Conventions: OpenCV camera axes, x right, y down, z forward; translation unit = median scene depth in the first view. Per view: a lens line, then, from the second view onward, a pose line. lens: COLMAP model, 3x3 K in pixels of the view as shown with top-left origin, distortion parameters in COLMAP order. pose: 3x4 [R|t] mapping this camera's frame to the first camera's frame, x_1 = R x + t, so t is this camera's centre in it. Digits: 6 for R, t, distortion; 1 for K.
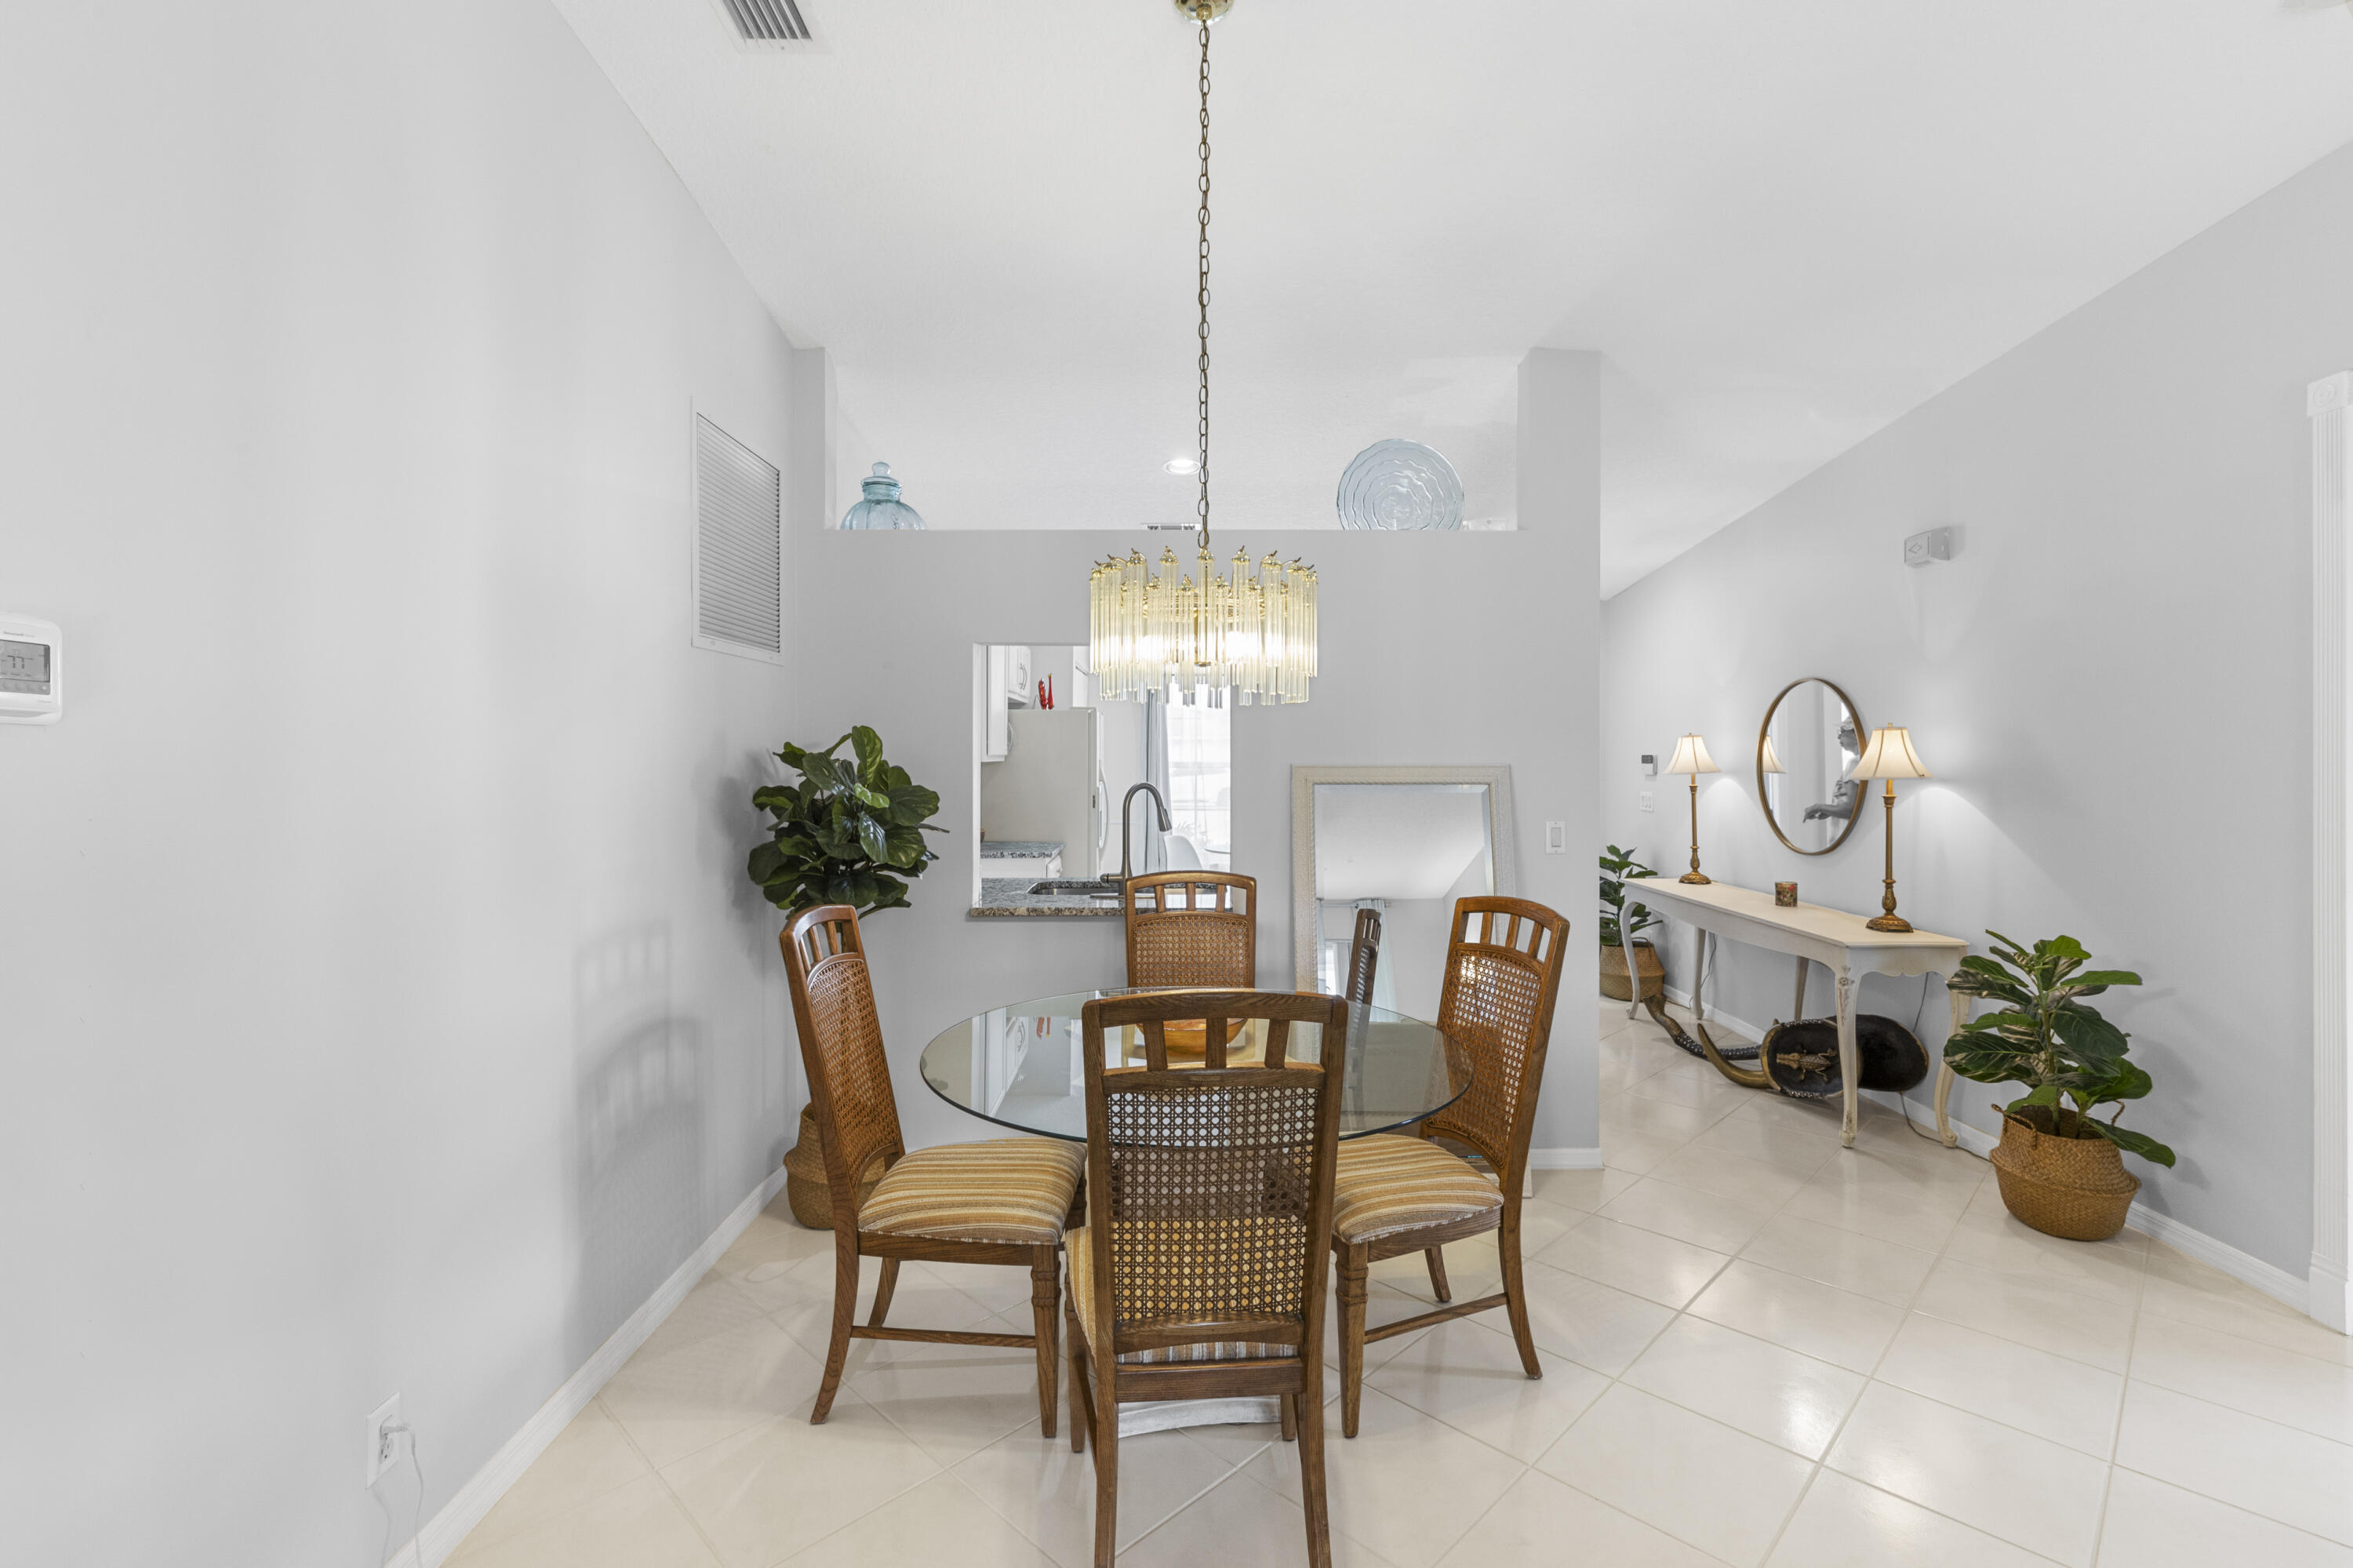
lens RADIAL K [[1056.4, 0, 1189.4], [0, 1056.4, 756.4], [0, 0, 1]] dist [0.007504, -0.003266]
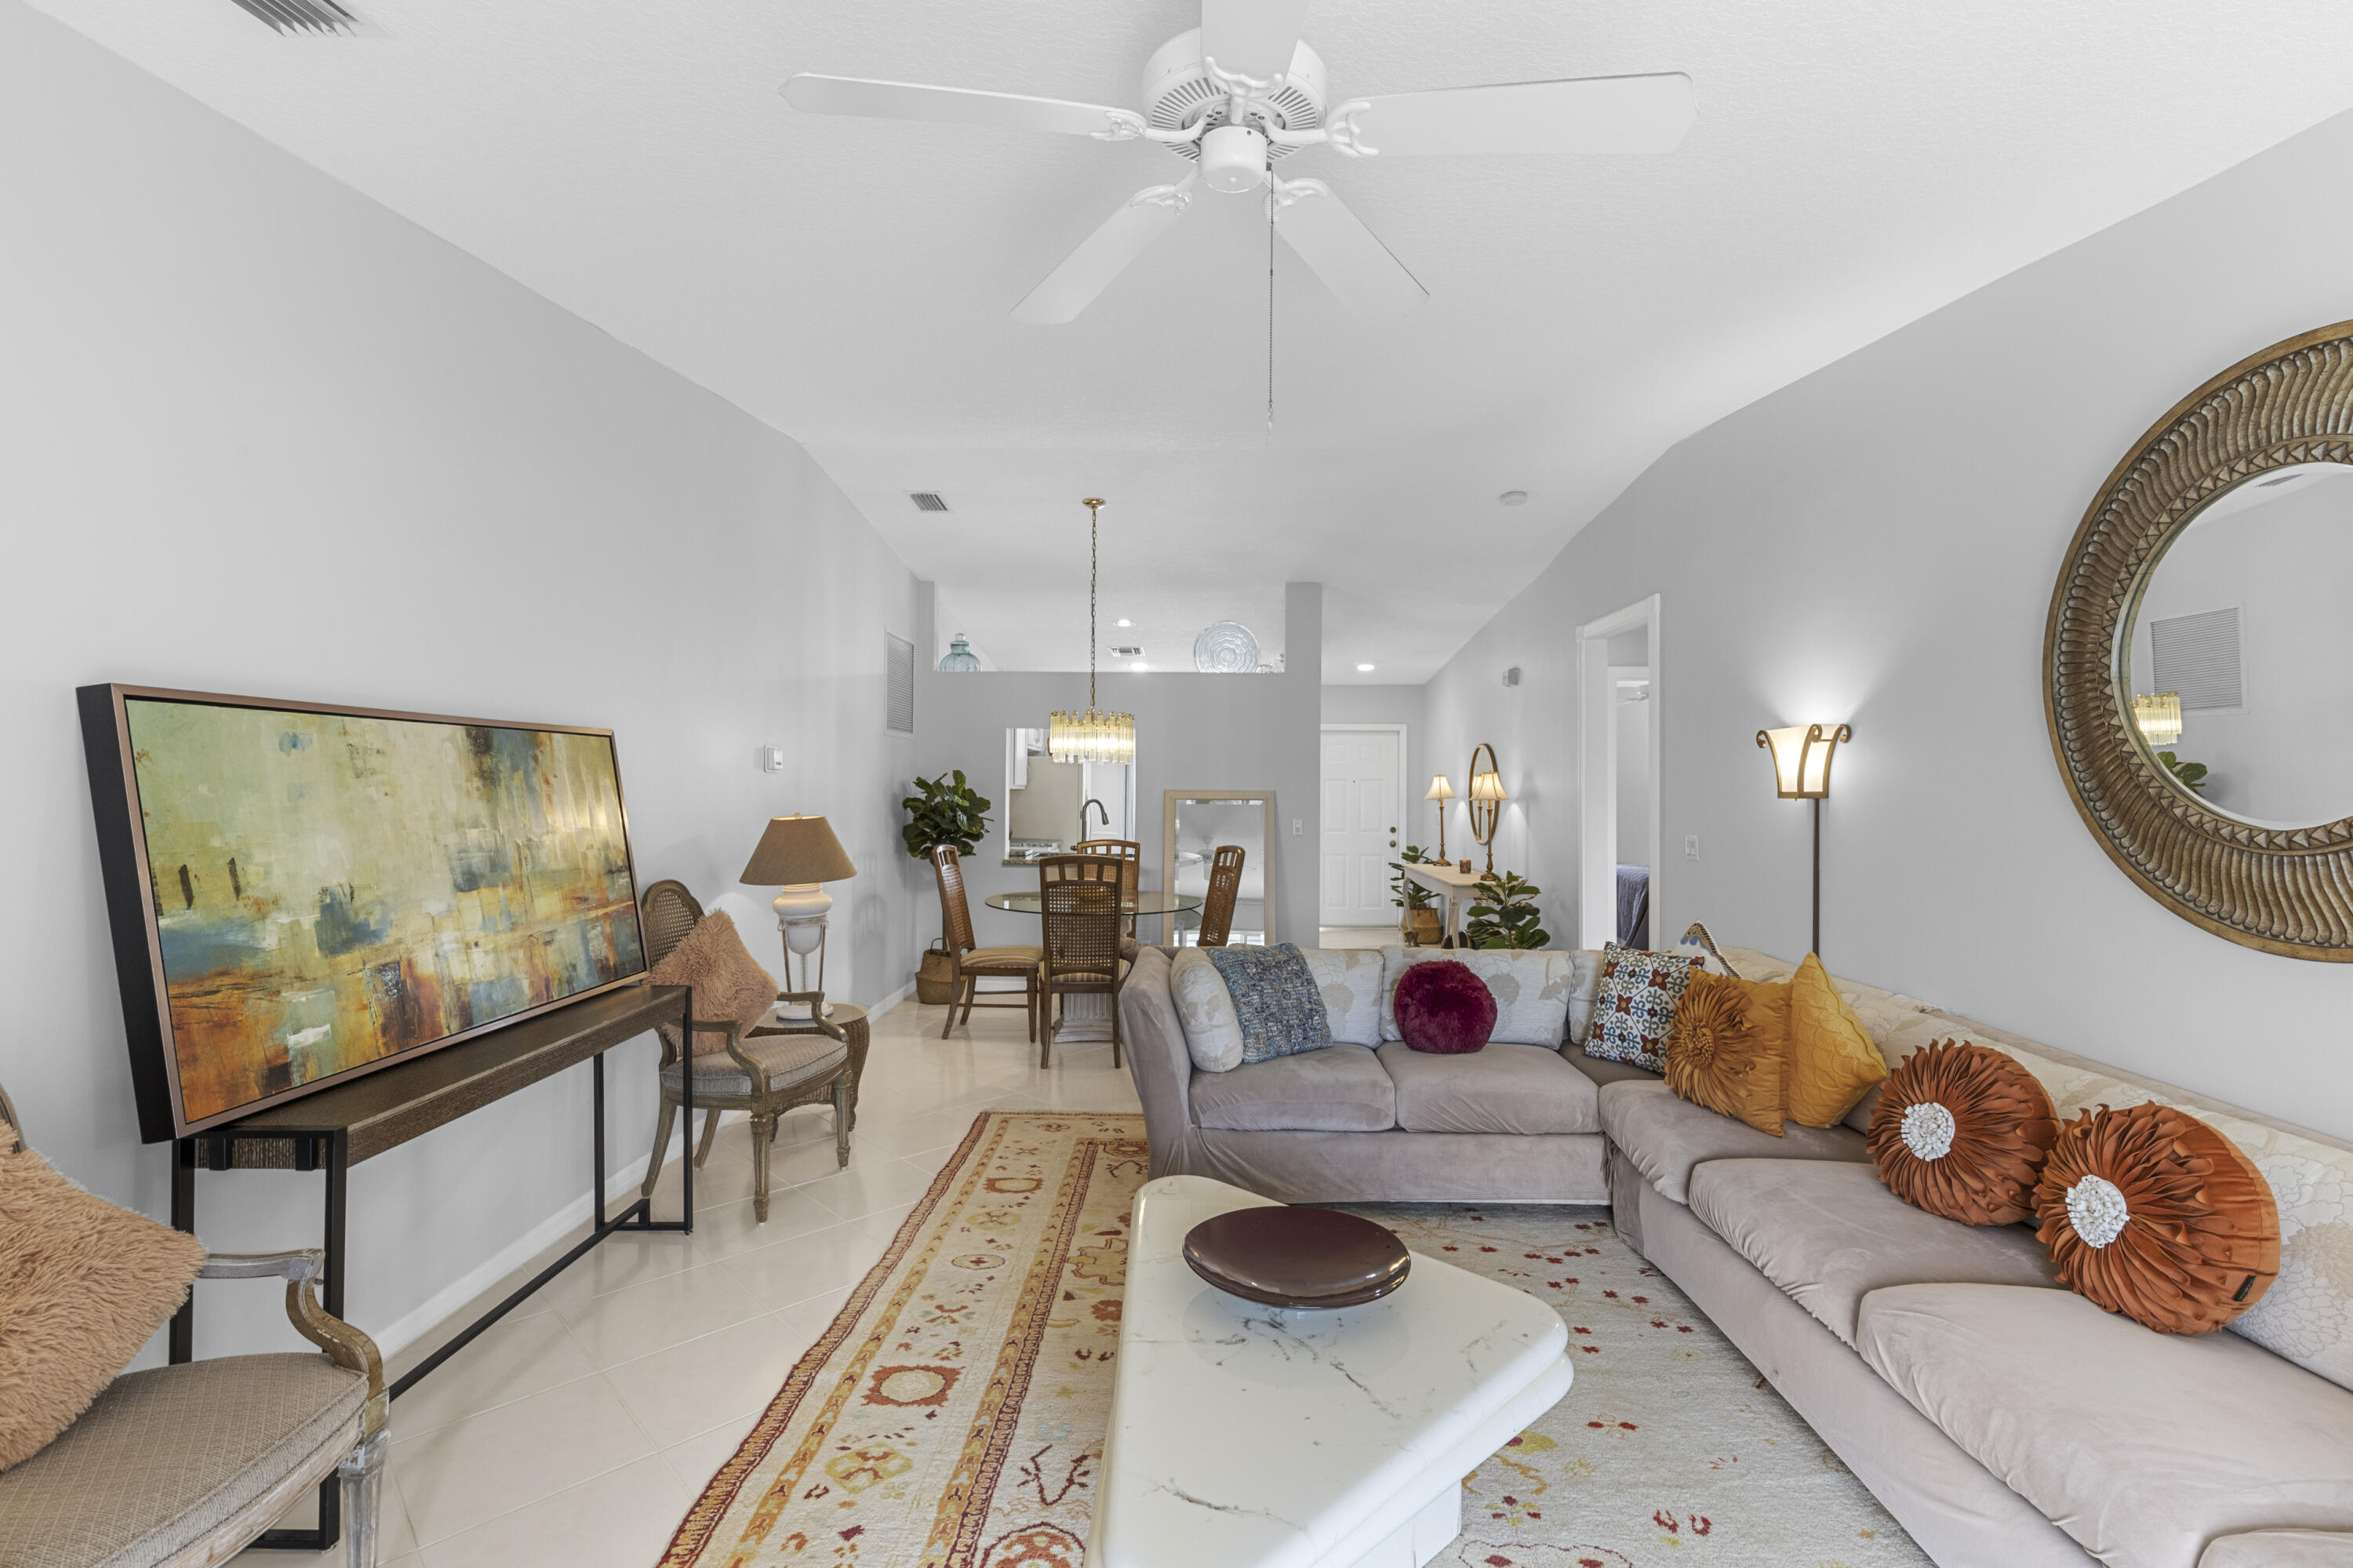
lens RADIAL K [[1056.4, 0, 1174.3], [0, 1056.4, 781.2], [0, 0, 1]] dist [0.007504, -0.003266]
pose [[0.999131, 0.006408, -0.041196, 0.229435], [-0.006795, 0.999934, -0.009256, 0.011555], [0.041134, 0.009528, 0.999108, -1.149904]]
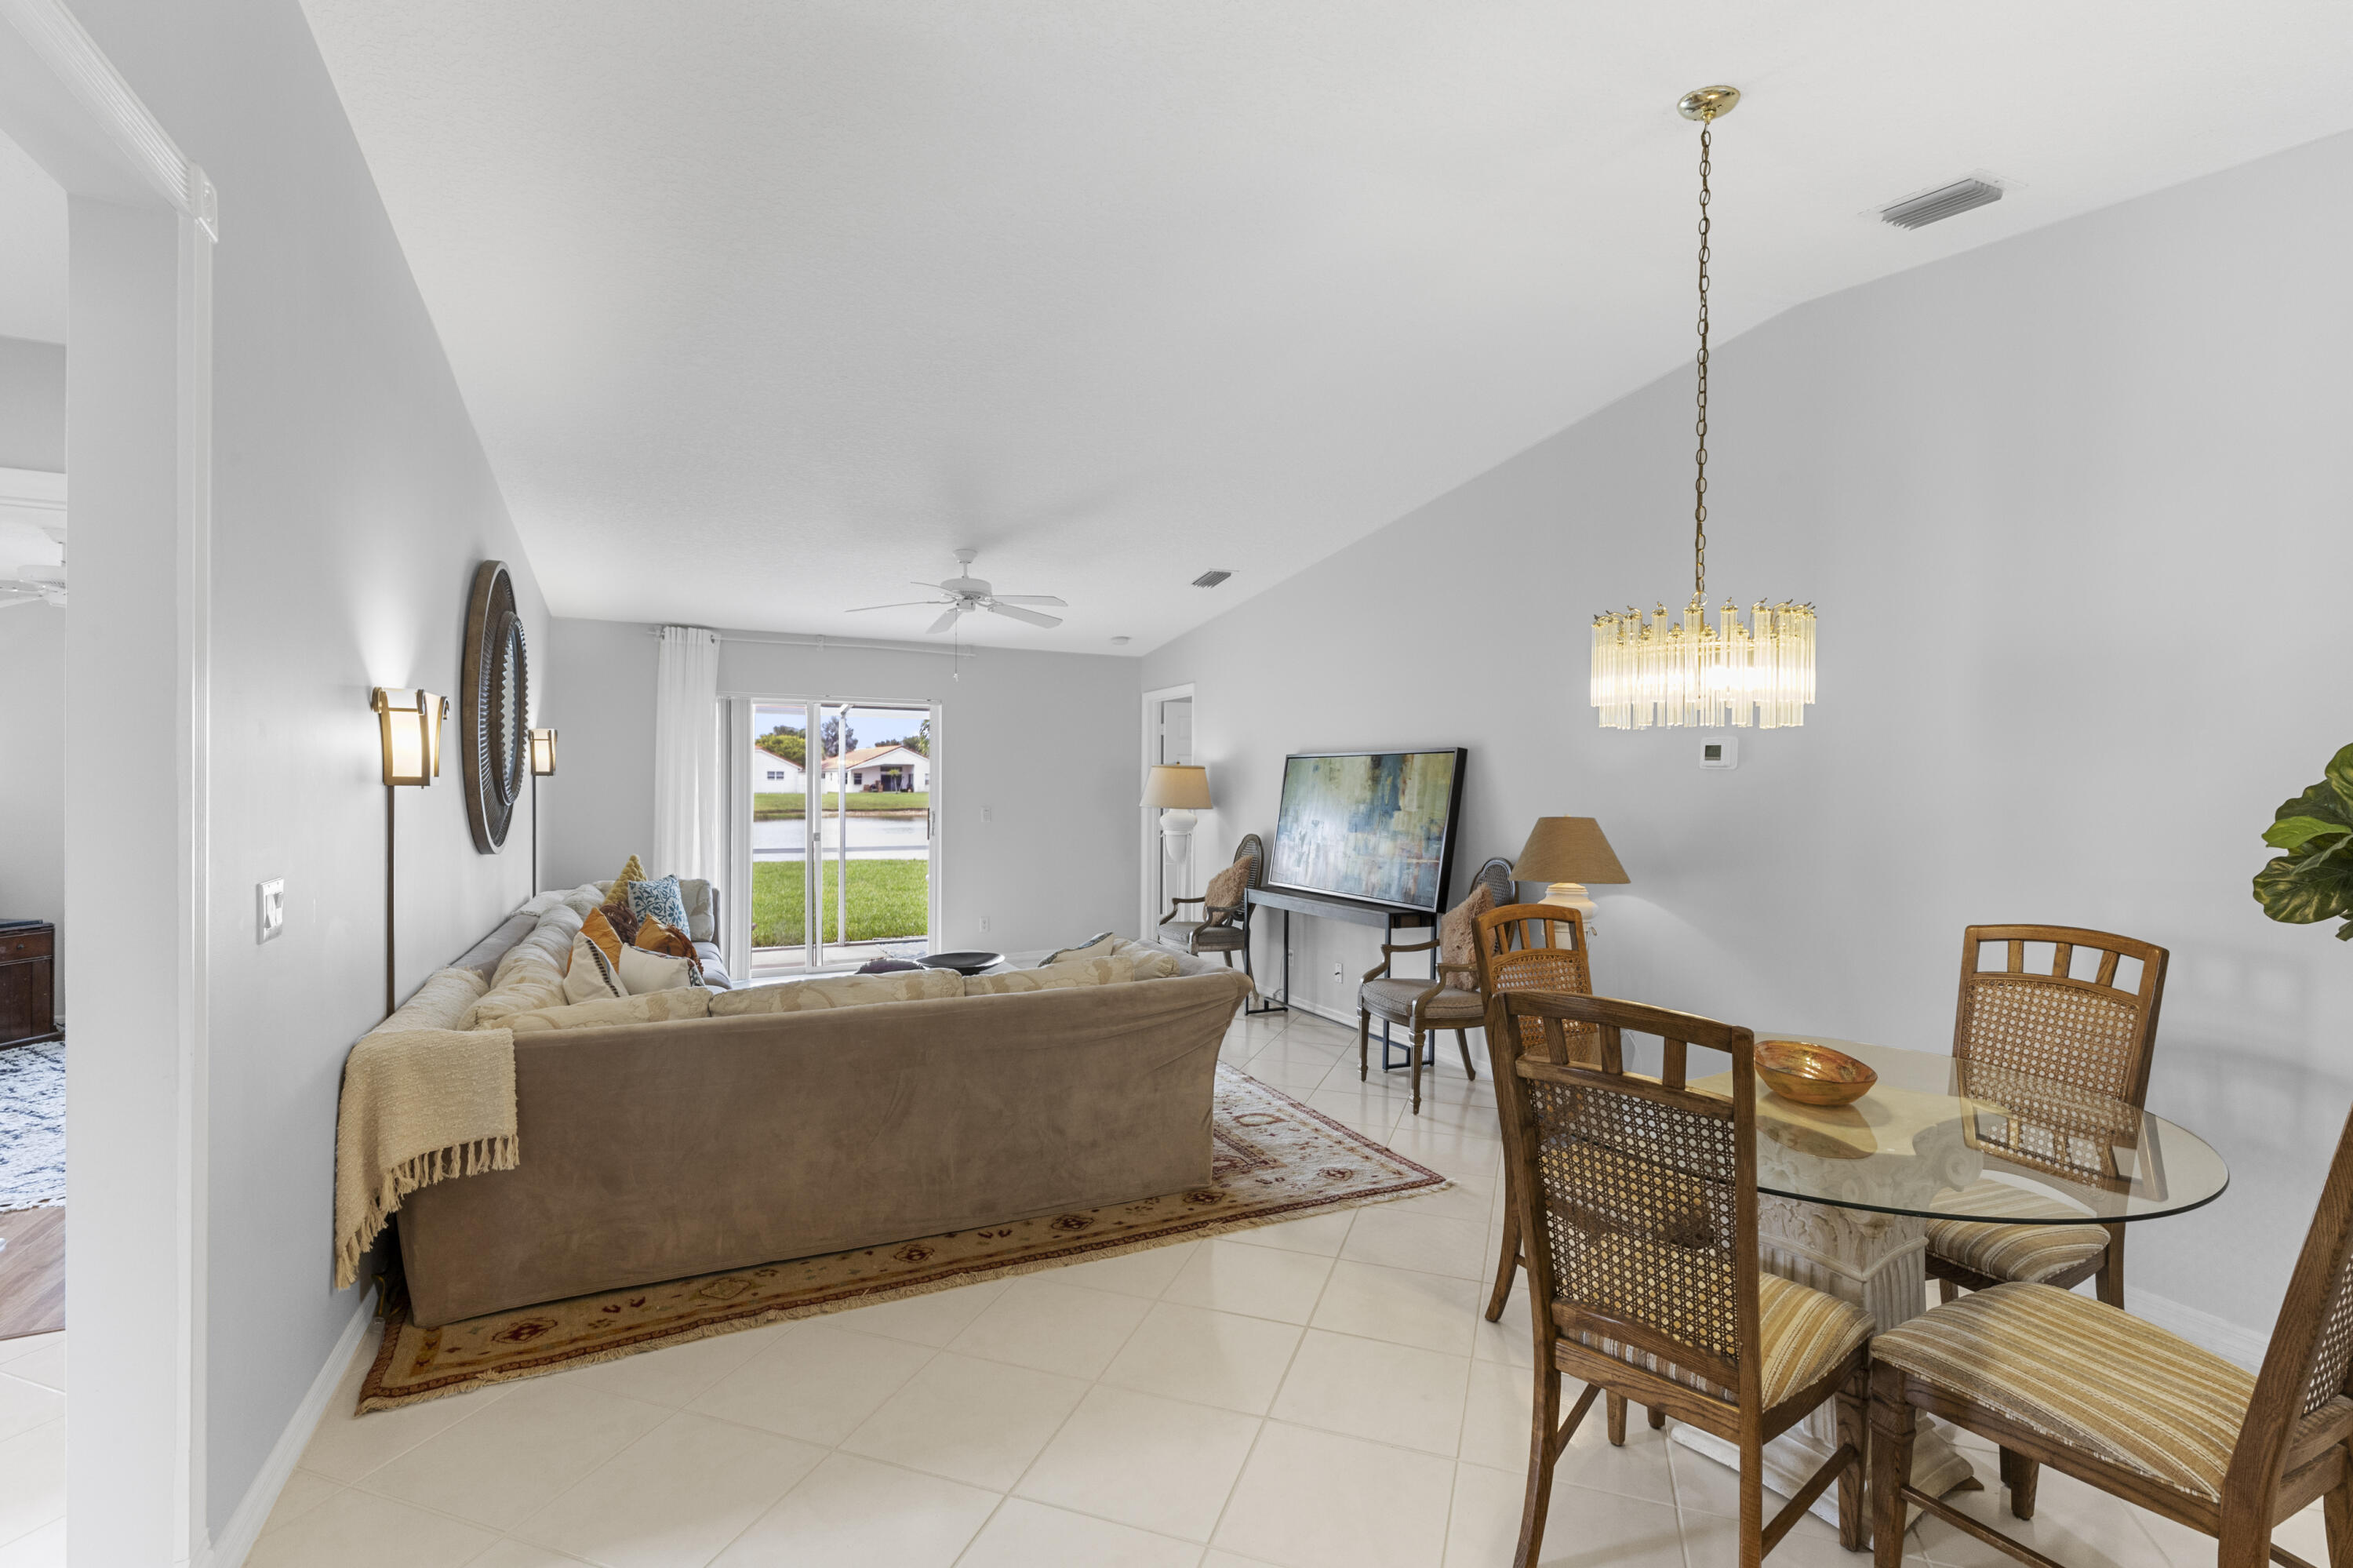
lens RADIAL K [[1056.4, 0, 1184.0], [0, 1056.4, 789.7], [0, 0, 1]] dist [0.007504, -0.003266]
pose [[-0.903953, -0.003755, -0.427615, 0.689242], [-0.008656, 0.999917, 0.009517, 0.006393], [0.427544, 0.012304, -0.903911, 1.244203]]
